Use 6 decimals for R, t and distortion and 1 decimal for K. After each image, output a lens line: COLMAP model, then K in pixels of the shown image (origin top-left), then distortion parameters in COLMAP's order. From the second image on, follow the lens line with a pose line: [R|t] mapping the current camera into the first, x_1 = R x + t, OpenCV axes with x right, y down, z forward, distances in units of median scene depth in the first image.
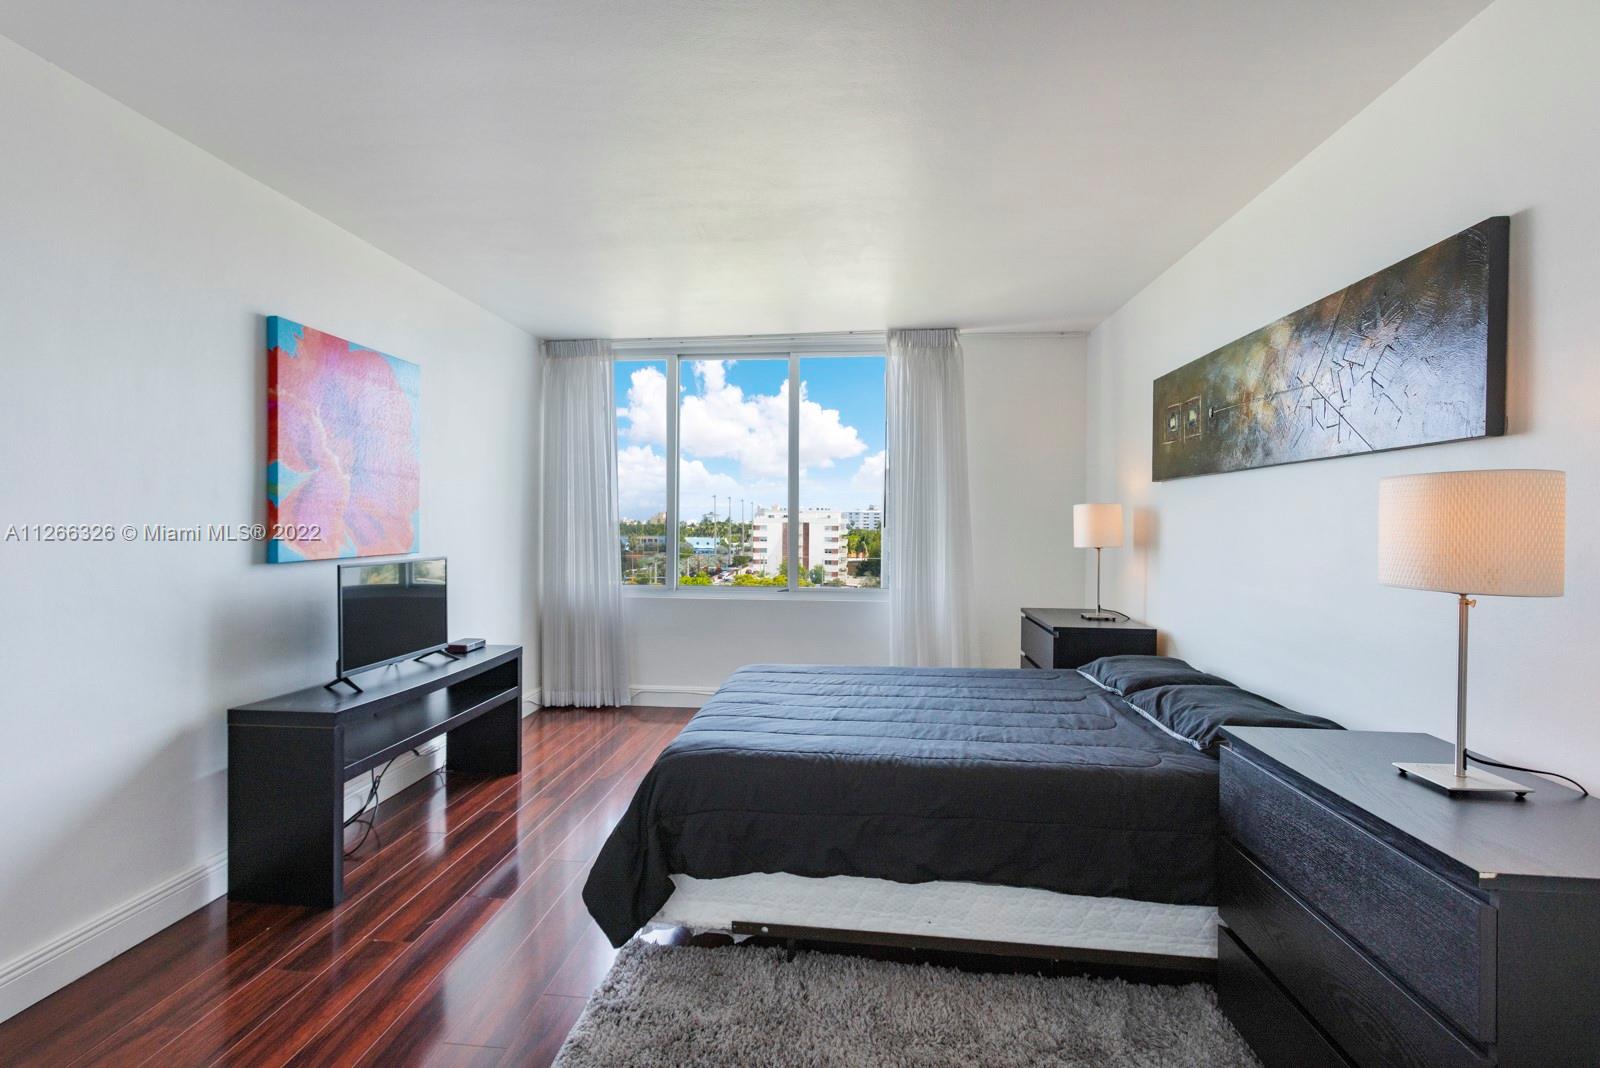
lens RADIAL K [[759.1, 0, 800.0], [0, 759.1, 534.0], [0, 0, 1]] dist [0.003586, 0.001076]
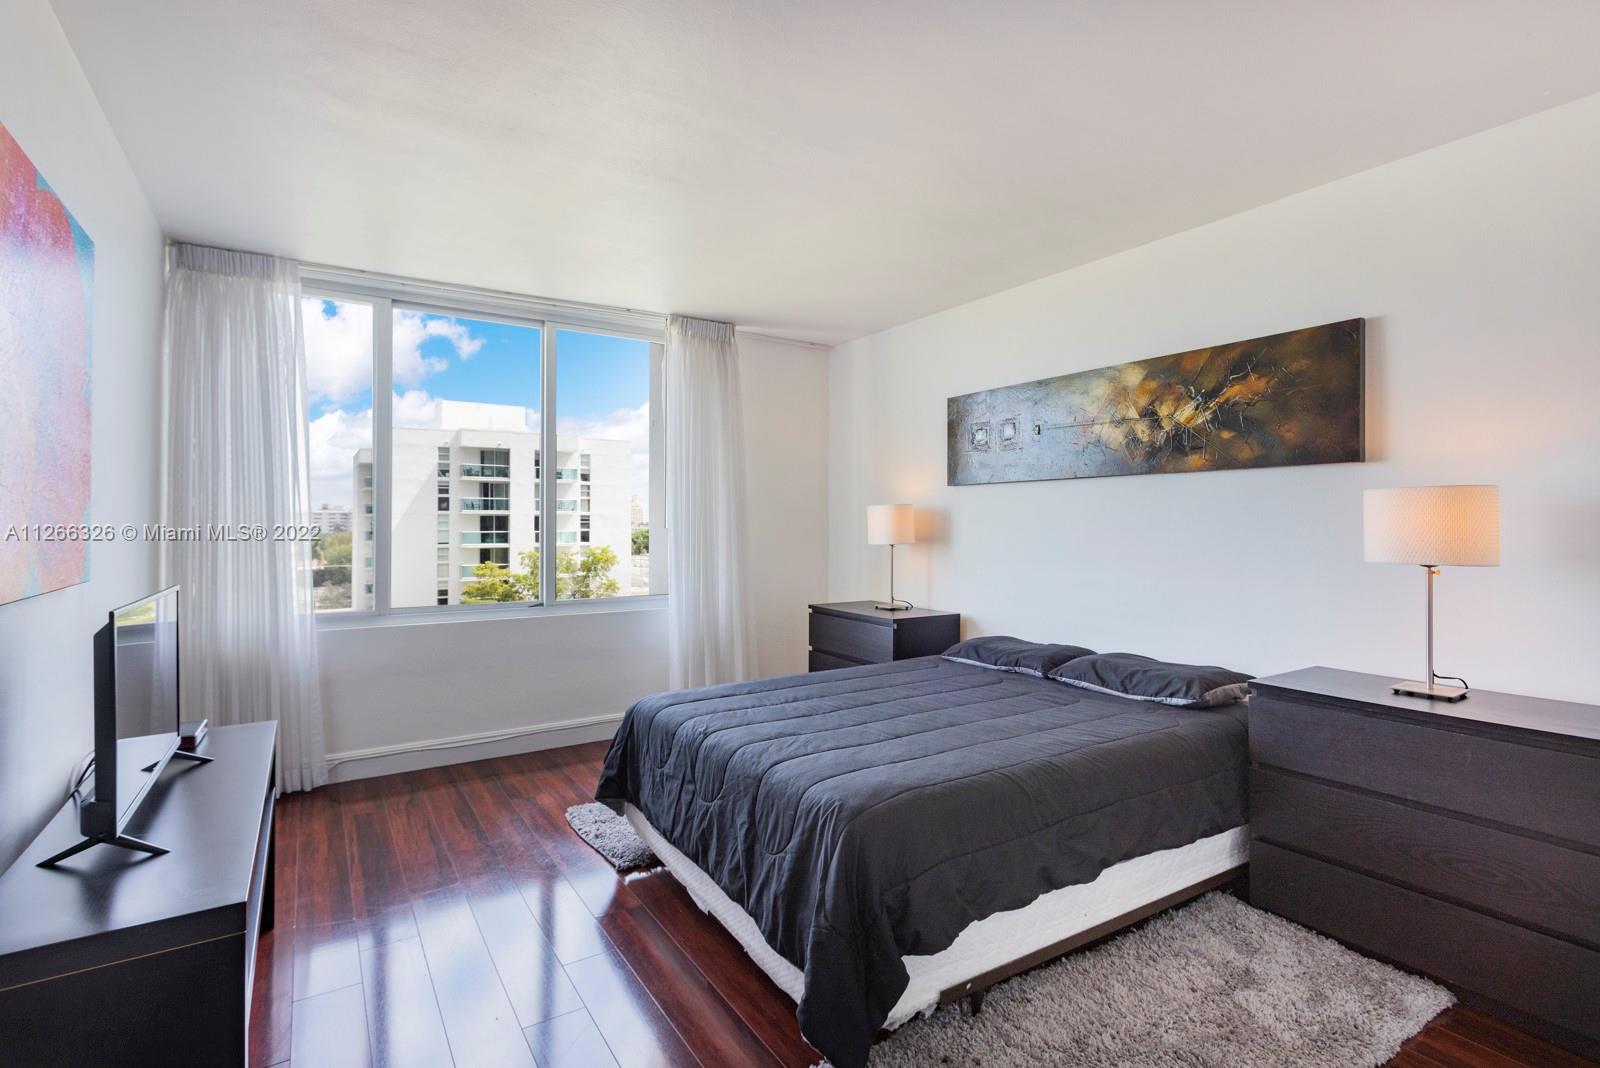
lens RADIAL K [[744.4, 0, 842.3], [0, 744.4, 521.6], [0, 0, 1]] dist [0.000418, 0.001021]
pose [[0.786483, -0.004625, 0.617594, -0.369617], [0.014704, 0.999829, -0.011238, -0.004195], [-0.617436, 0.017920, 0.786417, 0.217301]]
